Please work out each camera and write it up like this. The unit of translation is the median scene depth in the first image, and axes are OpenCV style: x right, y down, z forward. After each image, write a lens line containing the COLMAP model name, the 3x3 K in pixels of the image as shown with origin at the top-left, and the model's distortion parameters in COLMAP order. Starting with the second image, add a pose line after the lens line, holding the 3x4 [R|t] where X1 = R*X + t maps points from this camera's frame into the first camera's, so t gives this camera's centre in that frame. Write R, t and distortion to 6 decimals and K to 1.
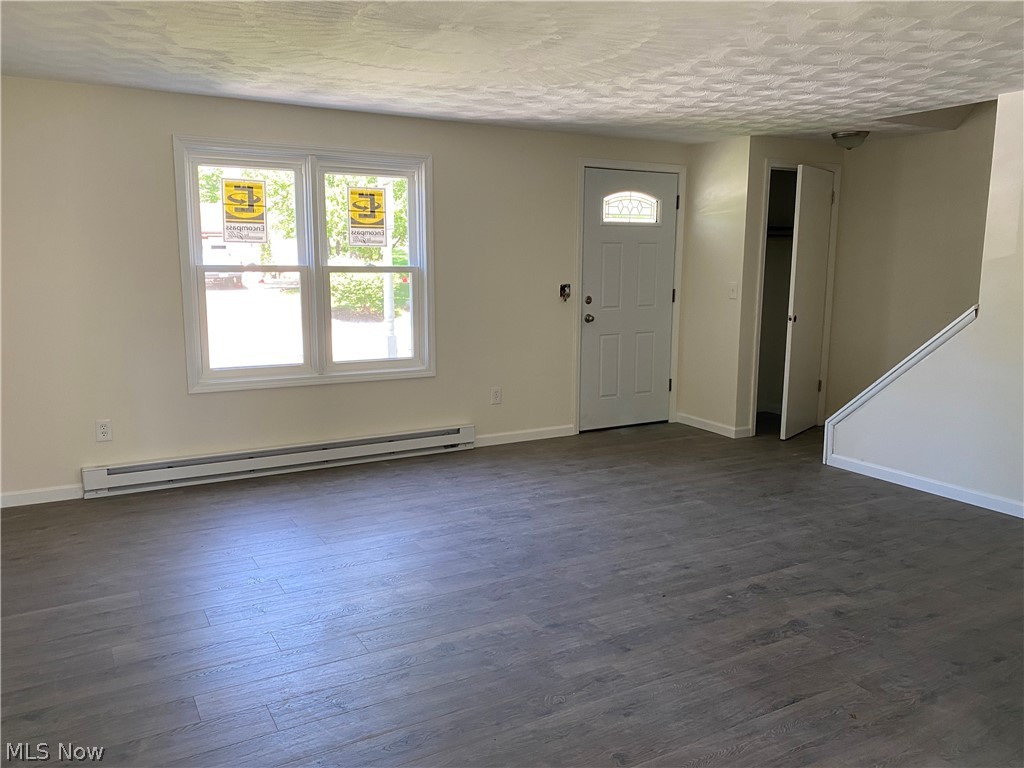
lens RADIAL K [[779.5, 0, 509.0], [0, 779.5, 382.7], [0, 0, 1]] dist [0.010360, -0.001522]
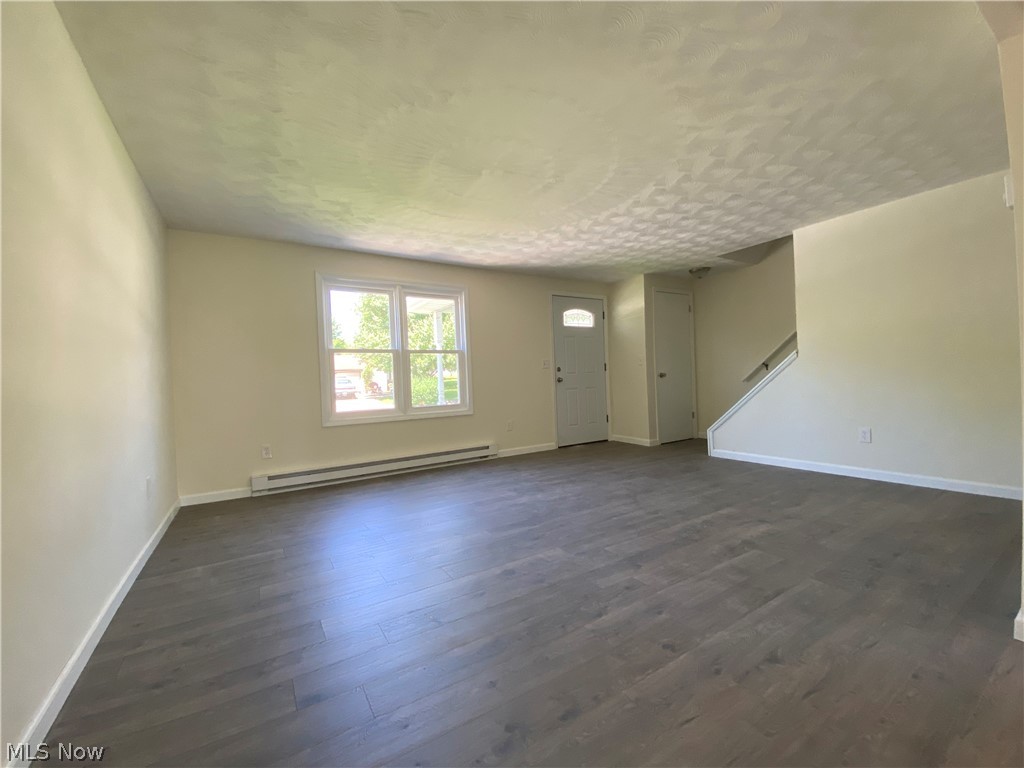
lens RADIAL K [[410.8, 0, 511.0], [0, 410.8, 382.7], [0, 0, 1]] dist [0.023072, -0.024971]
pose [[0.998285, -0.043475, 0.039202, -0.054206], [0.048871, 0.987588, -0.149271, 0.071460], [-0.032226, 0.150931, 0.988019, 0.141158]]
